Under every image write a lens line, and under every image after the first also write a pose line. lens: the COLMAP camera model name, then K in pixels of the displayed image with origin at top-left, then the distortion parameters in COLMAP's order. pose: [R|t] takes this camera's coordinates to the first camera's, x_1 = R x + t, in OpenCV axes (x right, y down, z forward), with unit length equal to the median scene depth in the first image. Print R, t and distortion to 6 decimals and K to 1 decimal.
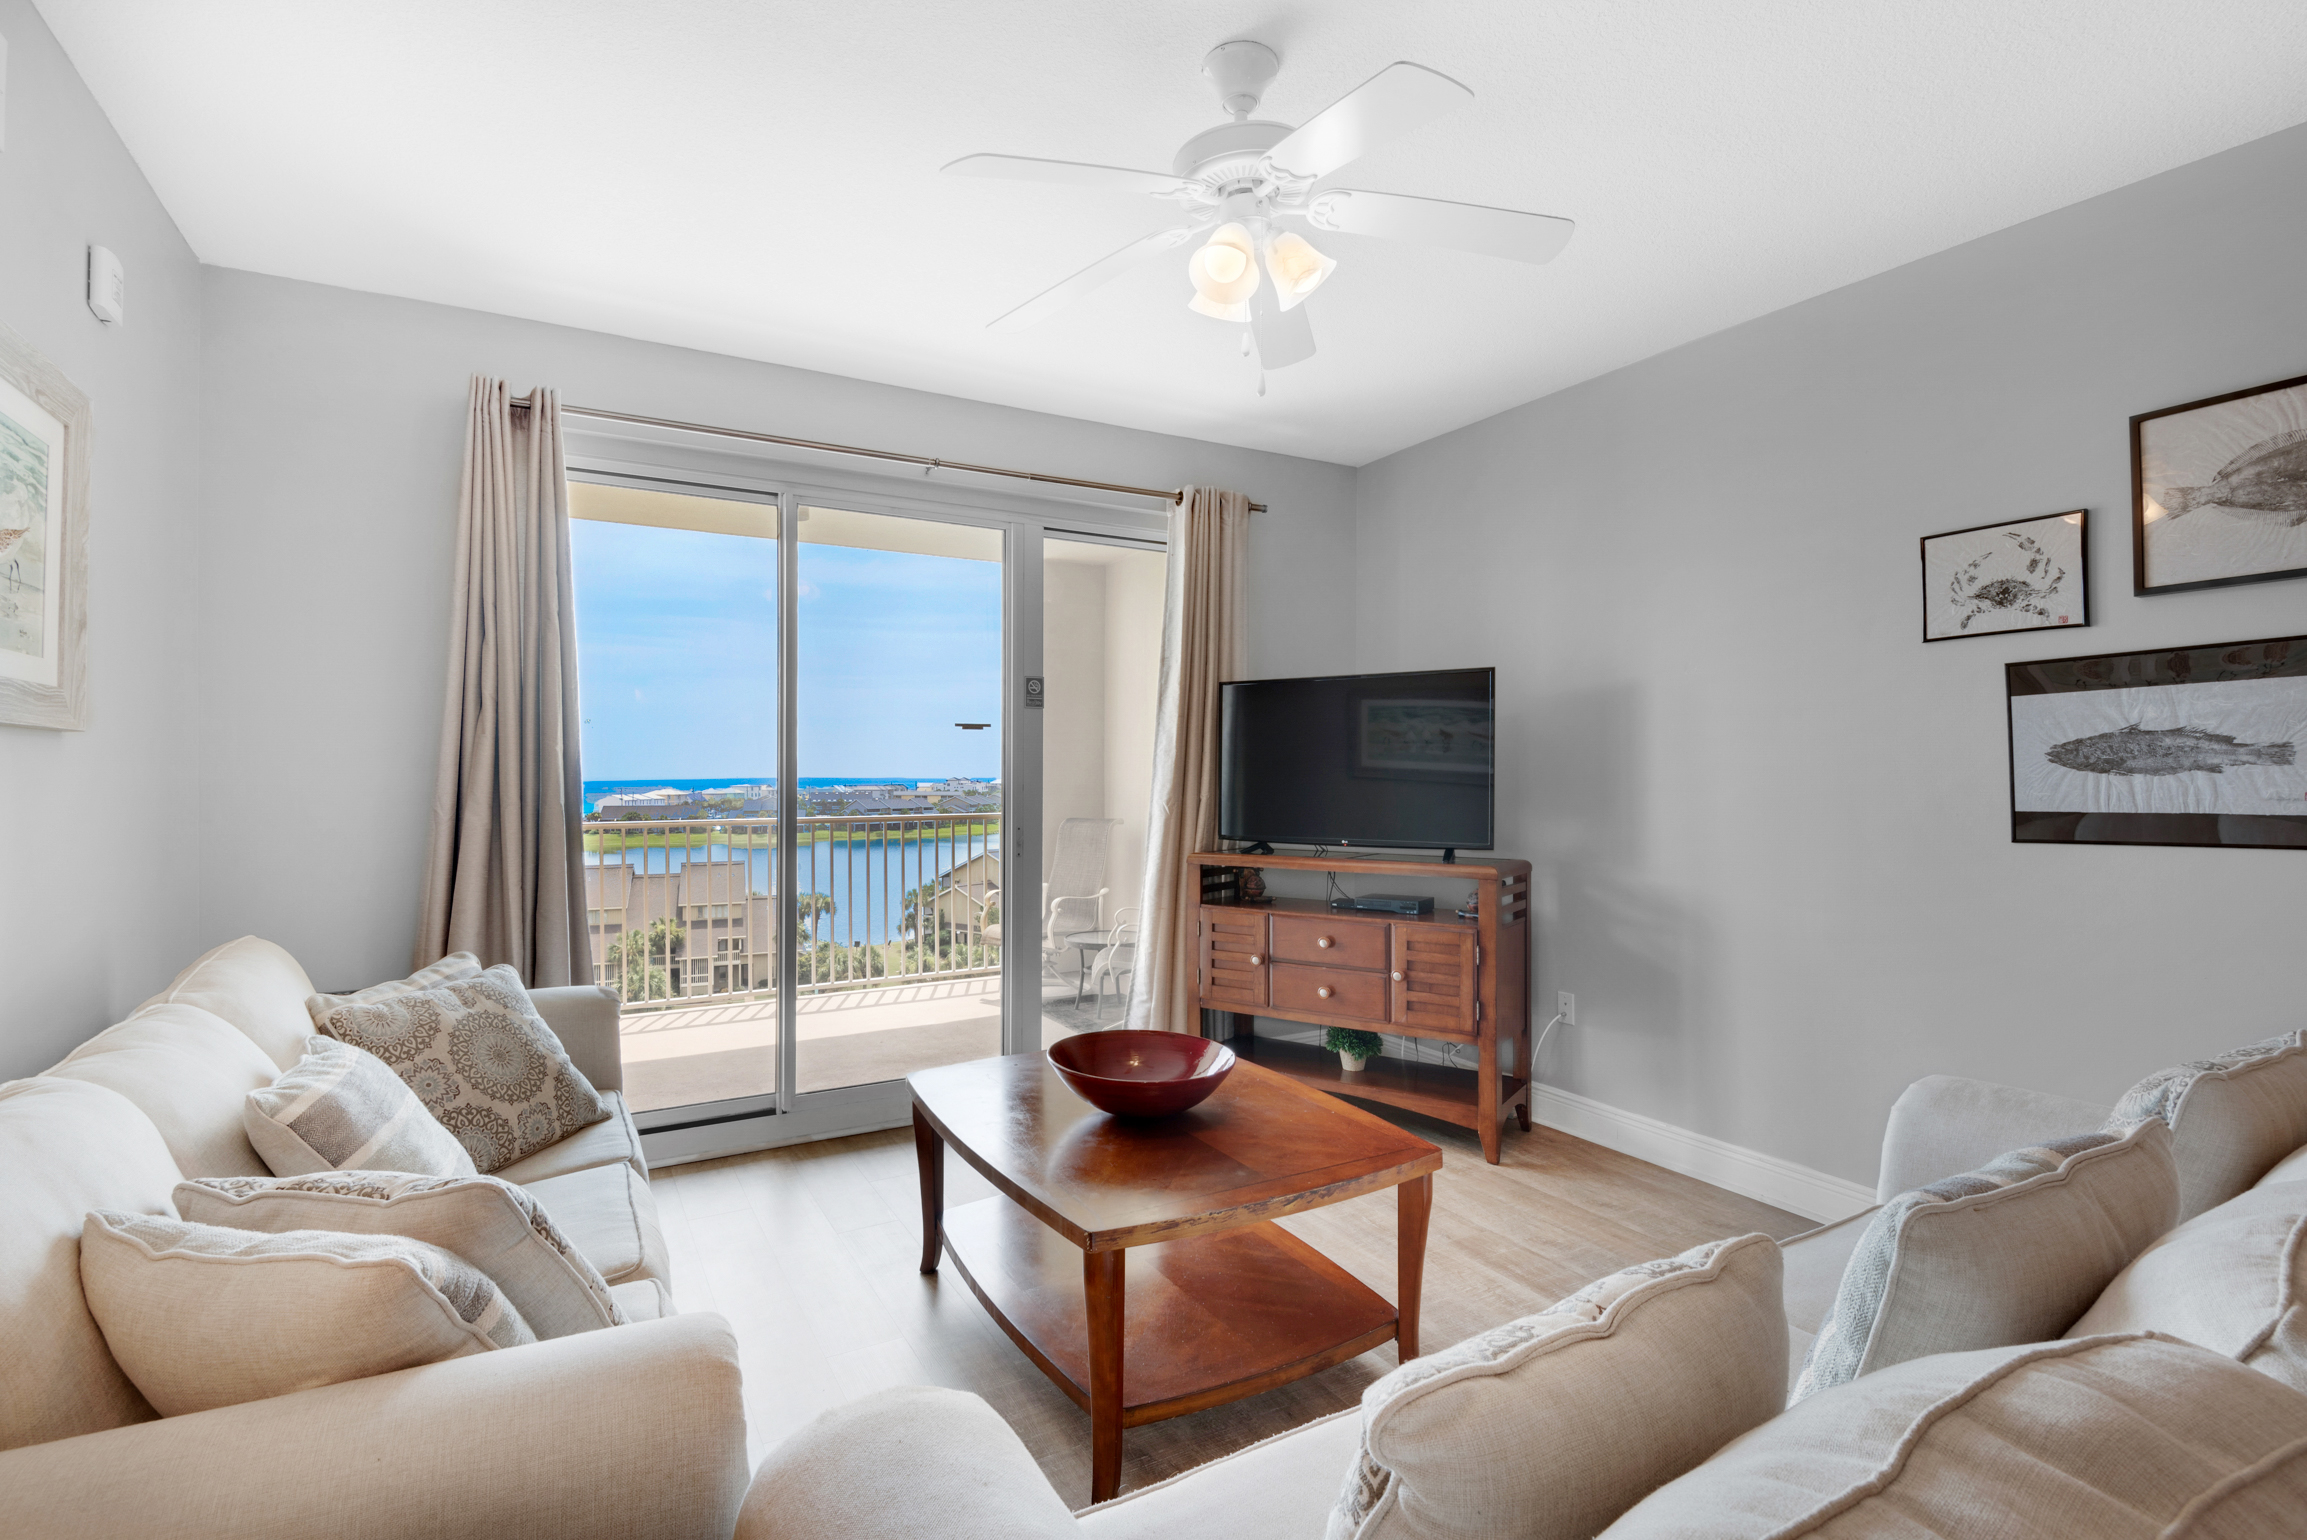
lens RADIAL K [[1132.1, 0, 1153.5], [0, 1132.1, 770.0], [0, 0, 1]] dist [0.028019, -0.030302]
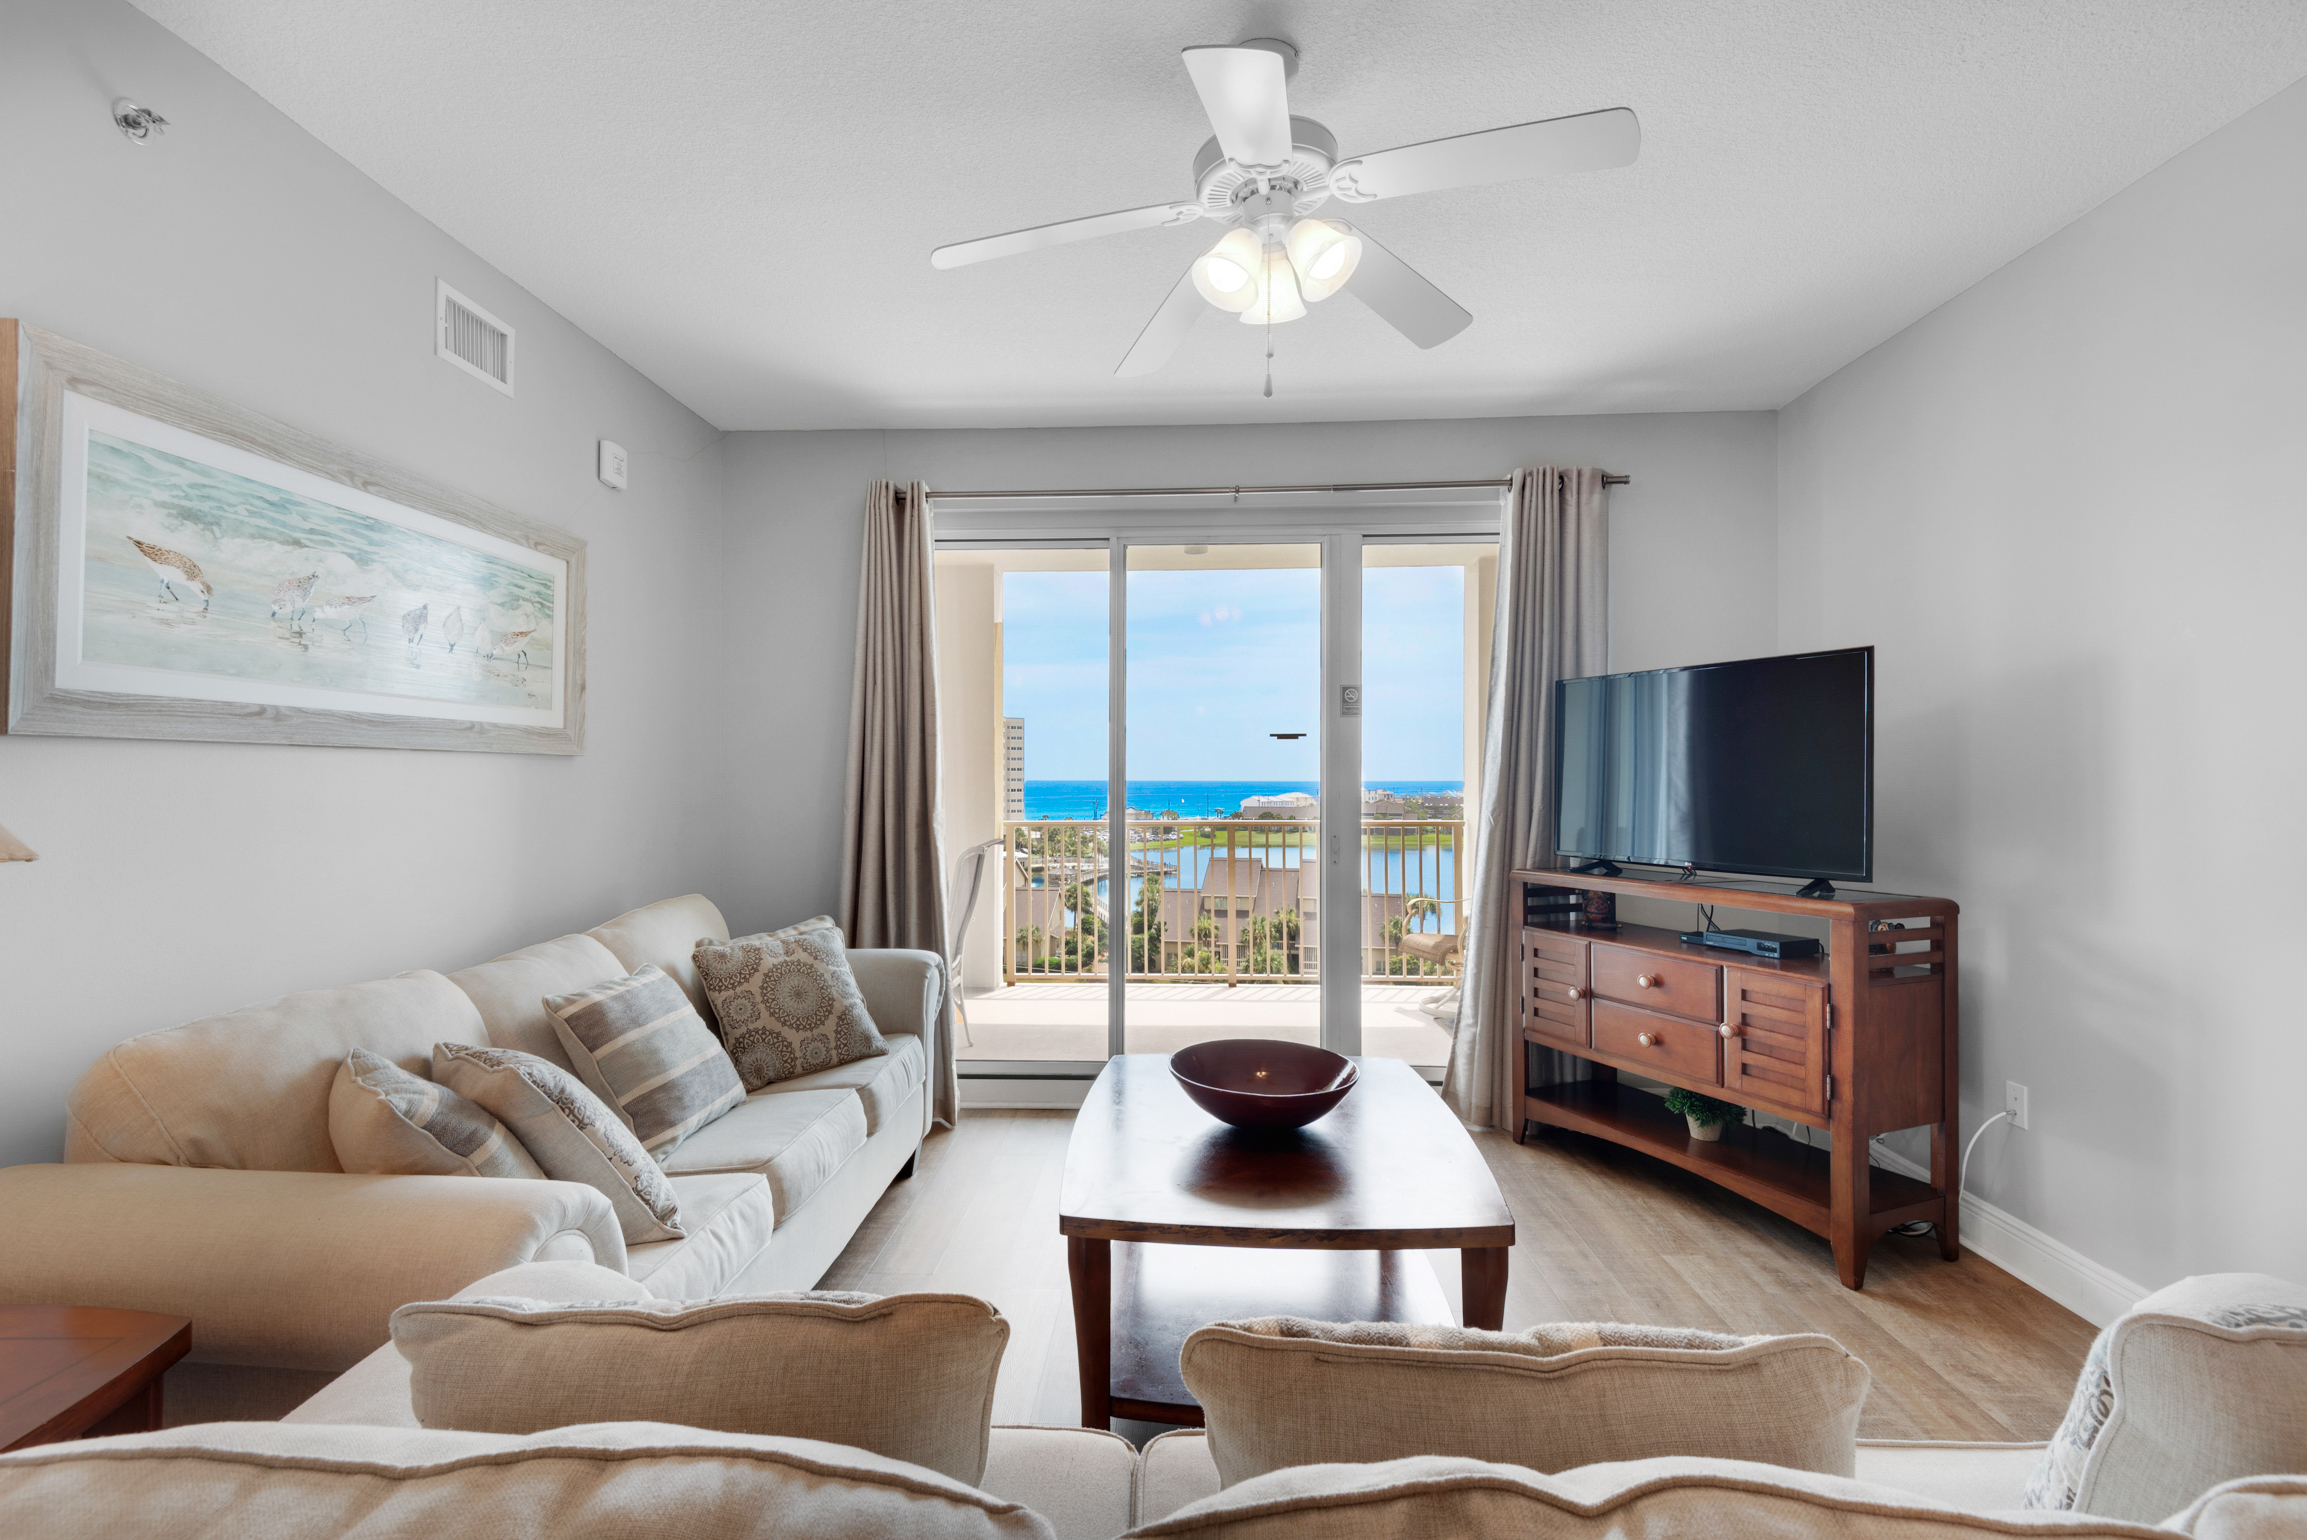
lens RADIAL K [[1087.4, 0, 1080.0], [0, 1087.4, 765.5], [0, 0, 1]] dist [0.032686, -0.026399]
pose [[0.828496, -0.006646, -0.559956, 0.267790], [0.001894, 0.999957, -0.009066, -0.003575], [0.559992, 0.006450, 0.828473, 0.078667]]
